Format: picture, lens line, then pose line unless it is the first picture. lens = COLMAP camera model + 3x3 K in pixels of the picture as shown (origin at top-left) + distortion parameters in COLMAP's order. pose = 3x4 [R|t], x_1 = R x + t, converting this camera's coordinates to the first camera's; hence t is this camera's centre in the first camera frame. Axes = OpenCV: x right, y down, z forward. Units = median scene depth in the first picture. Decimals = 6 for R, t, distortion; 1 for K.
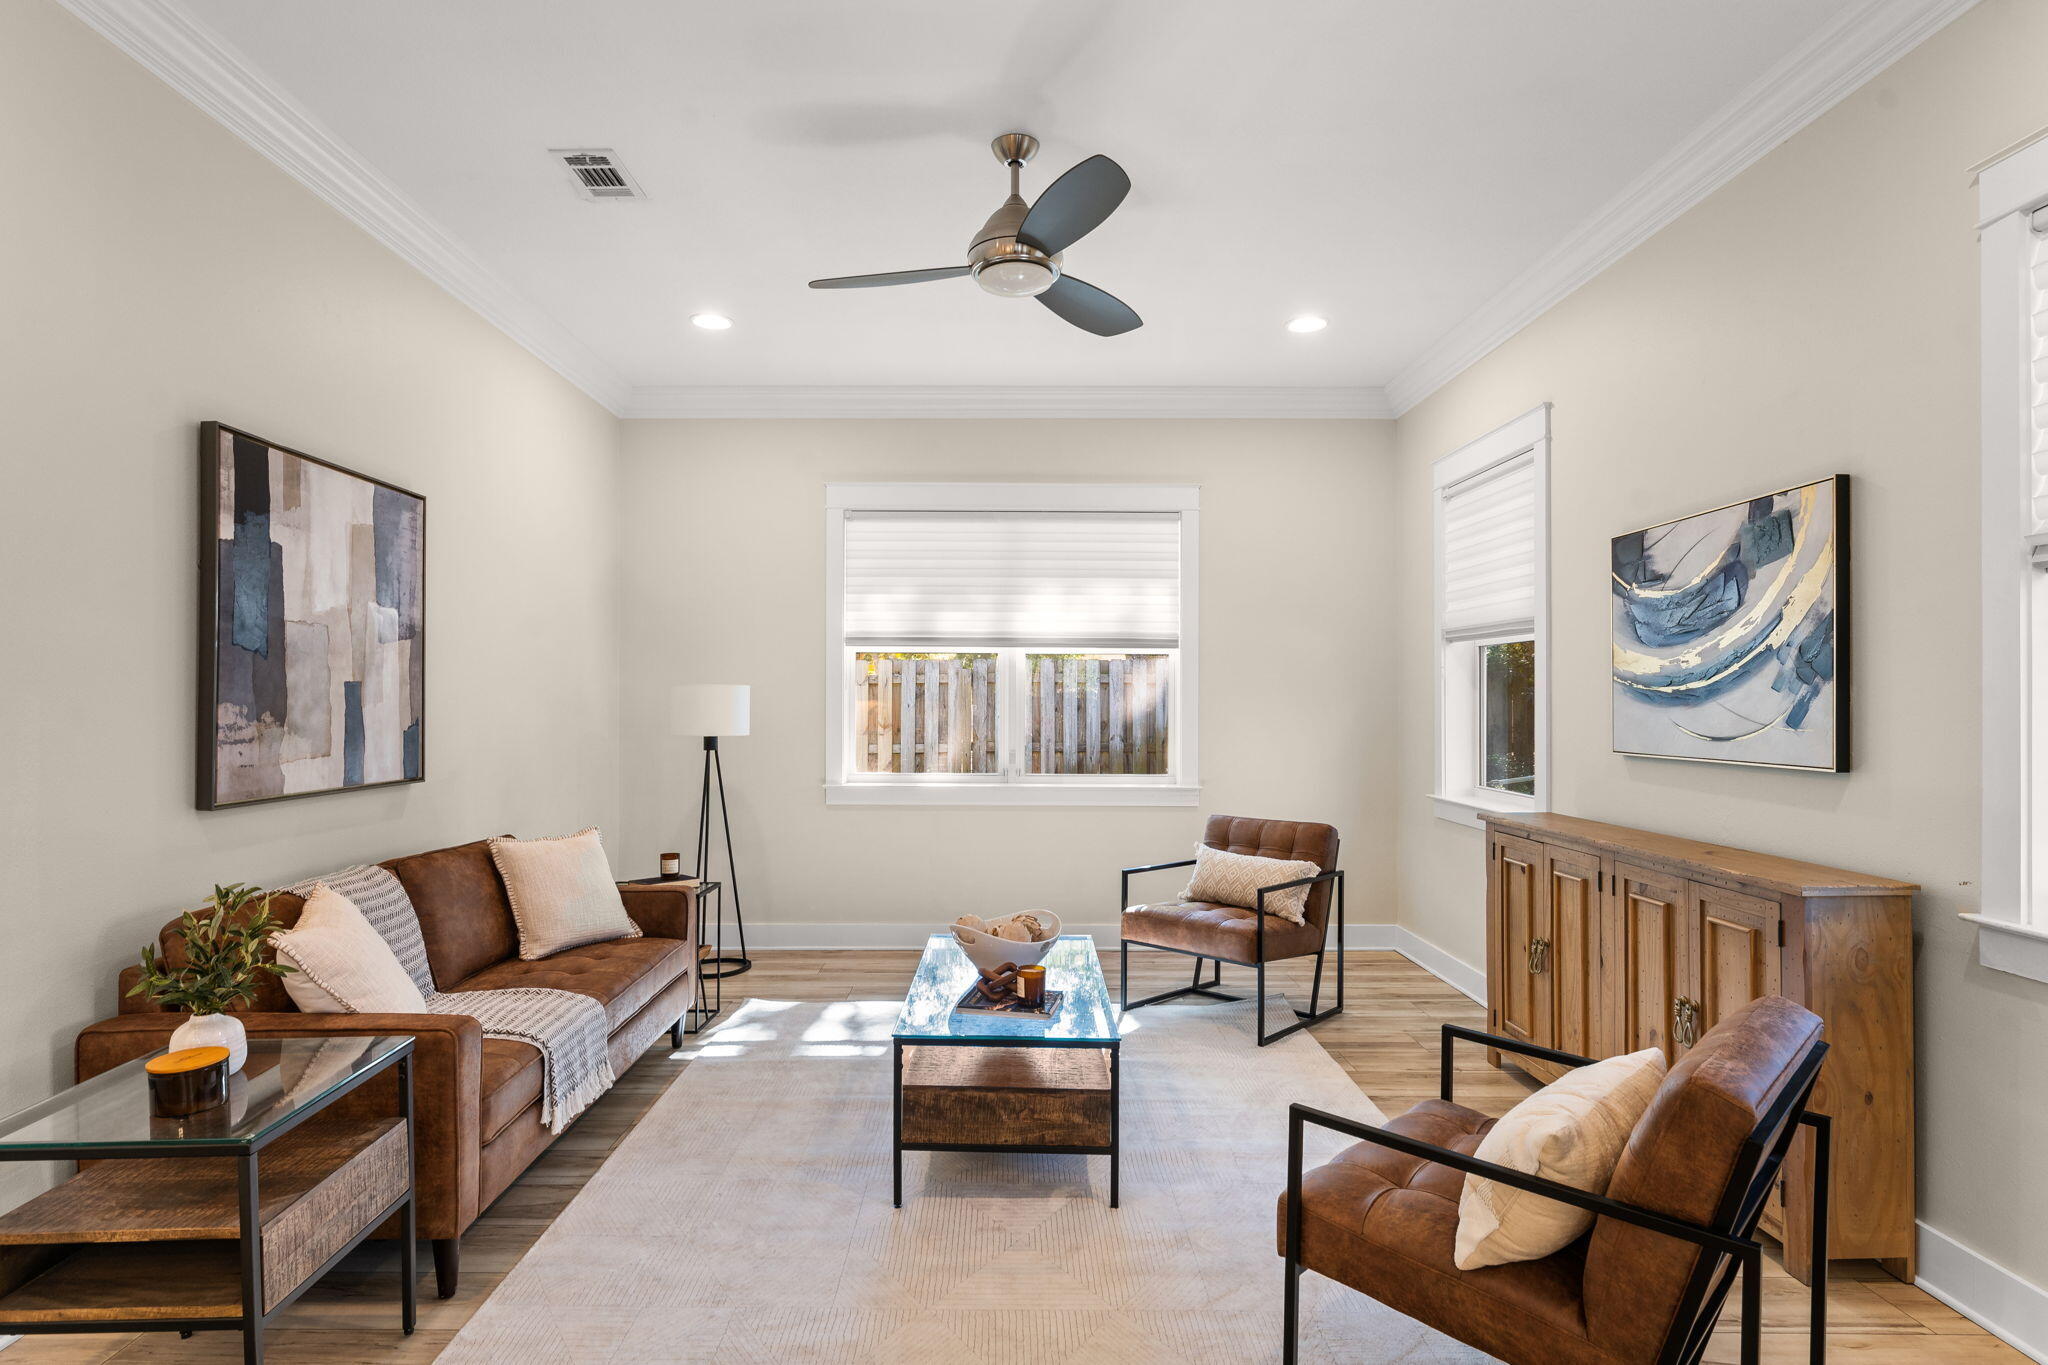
lens RADIAL K [[1065.5, 0, 990.1], [0, 1065.5, 699.2], [0, 0, 1]] dist [-0.000135, -0.001260]
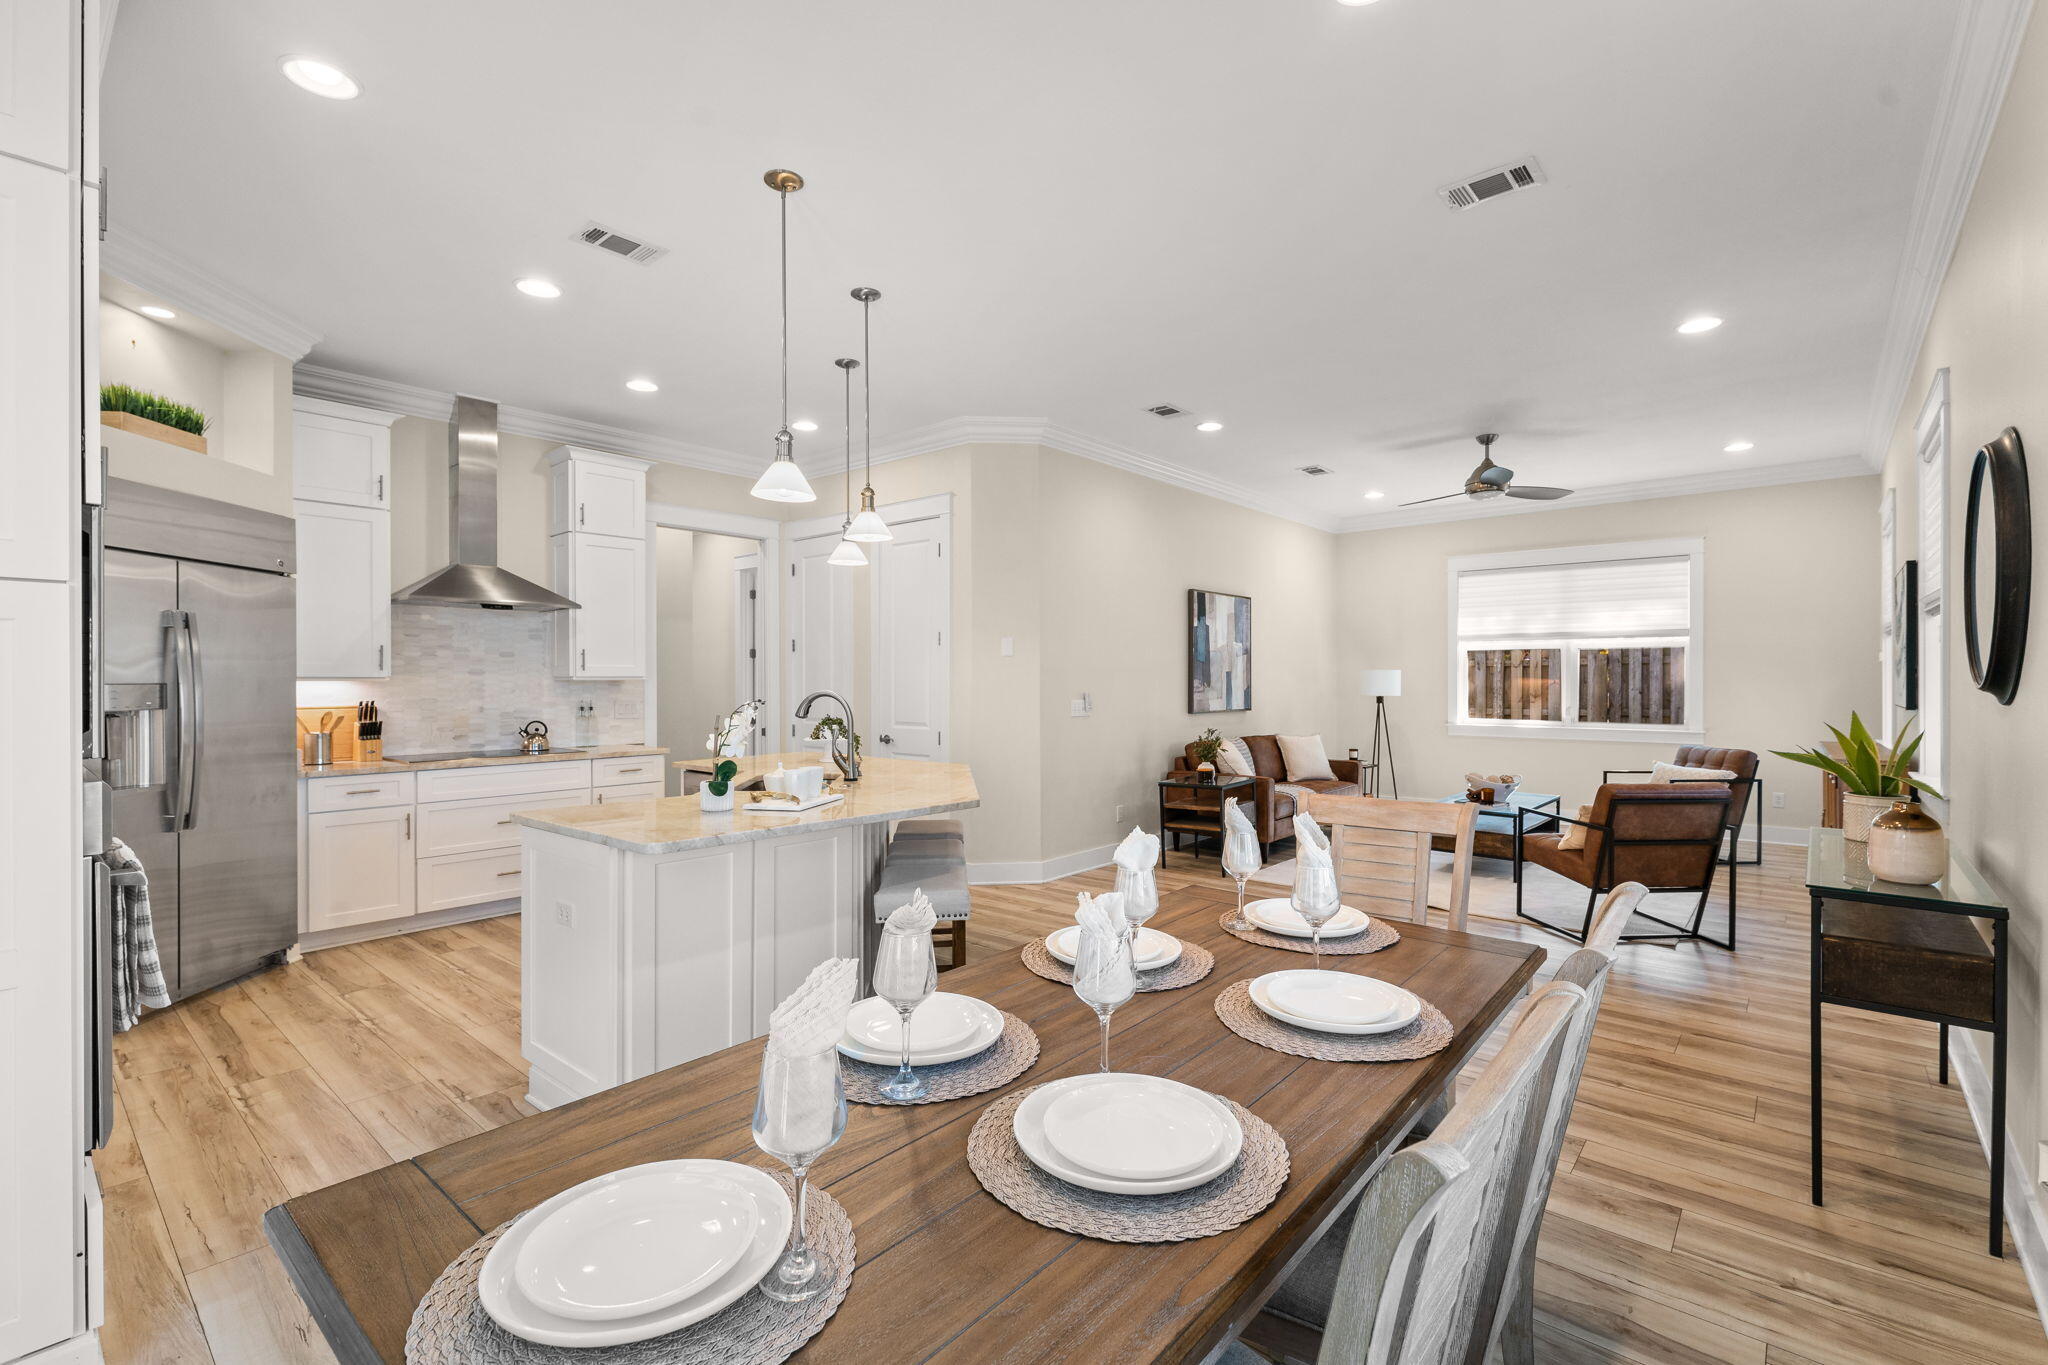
lens RADIAL K [[903.2, 0, 1040.0], [0, 903.2, 676.6], [0, 0, 1]] dist [0.001984, 0.000033]
pose [[0.771839, -0.006946, -0.635780, 0.481629], [0.005420, 0.999976, -0.004344, 0.003627], [0.635795, -0.000093, 0.771858, -1.053870]]
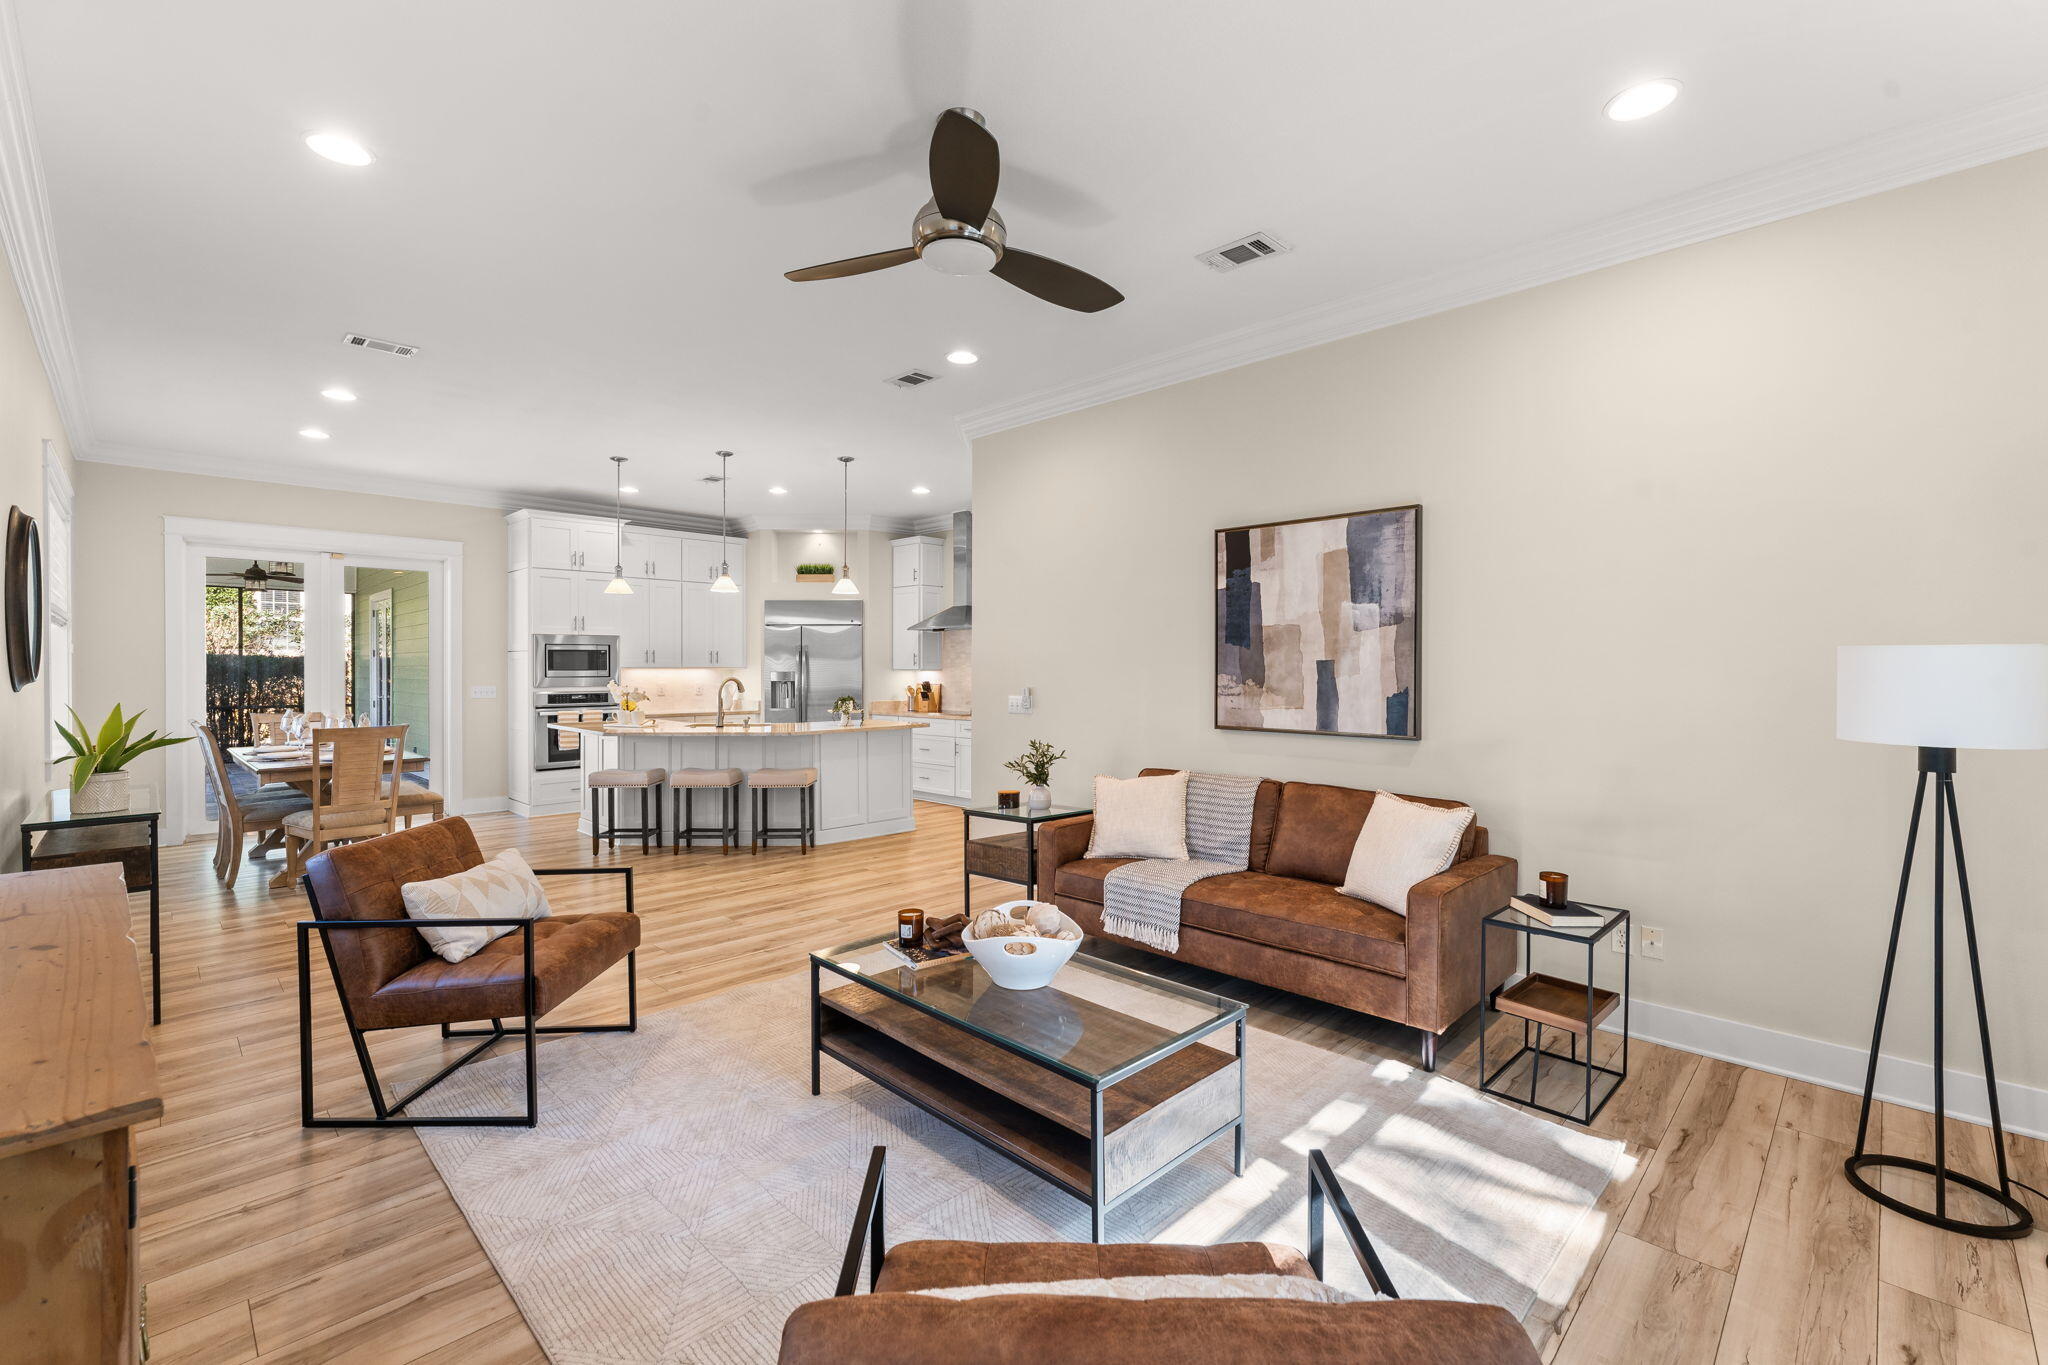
lens RADIAL K [[903.2, 0, 1040.0], [0, 903.2, 676.6], [0, 0, 1]] dist [0.001984, 0.000033]
pose [[-0.695156, 0.001197, -0.718858, 0.549937], [-0.003358, 0.999982, 0.004913, 0.001317], [0.718851, 0.005830, -0.695140, 1.536469]]
